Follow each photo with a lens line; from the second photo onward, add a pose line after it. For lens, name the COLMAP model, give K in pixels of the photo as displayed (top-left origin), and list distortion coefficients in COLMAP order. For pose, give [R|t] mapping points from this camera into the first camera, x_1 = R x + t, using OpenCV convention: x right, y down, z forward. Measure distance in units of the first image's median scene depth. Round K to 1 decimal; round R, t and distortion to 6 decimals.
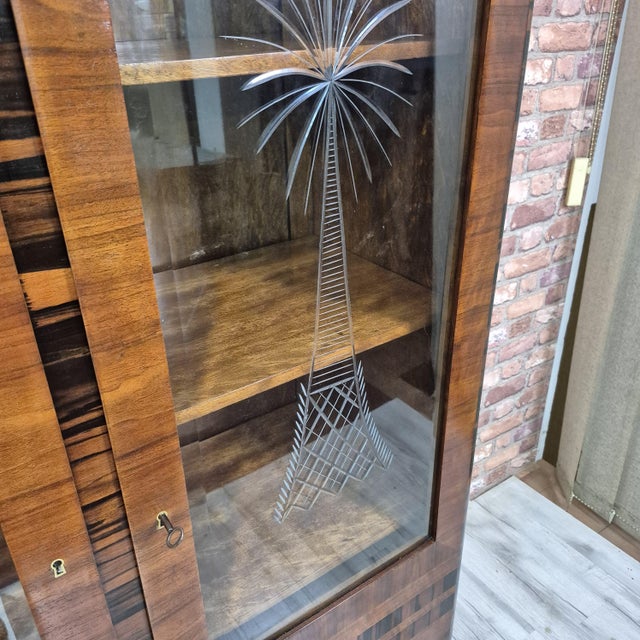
lens RADIAL K [[601.2, 0, 318.1], [0, 601.2, 317.2], [0, 0, 1]] dist [0.008364, -0.003369]
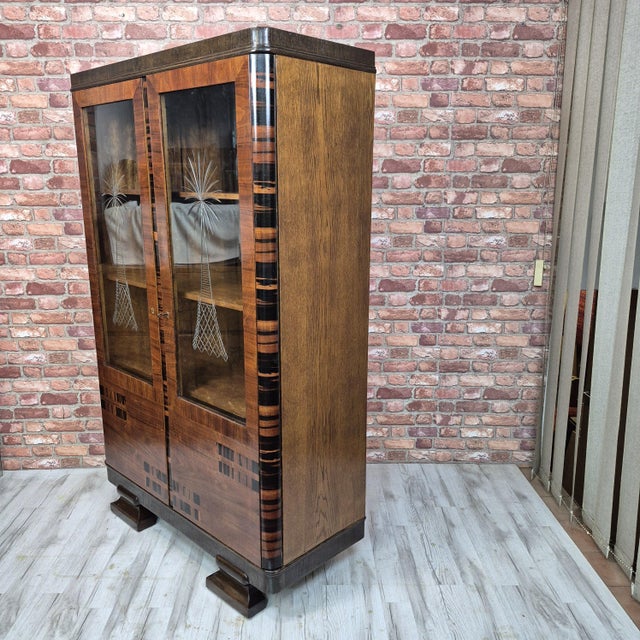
lens RADIAL K [[615.3, 0, 320.0], [0, 615.3, 320.0], [0, 0, 1]] dist [0.075920, -0.097372]
pose [[0.828312, 0.147583, -0.540480, 0.908095], [-0.273689, 0.948334, -0.160491, 0.389108], [0.488870, 0.280860, 0.825908, -0.820703]]
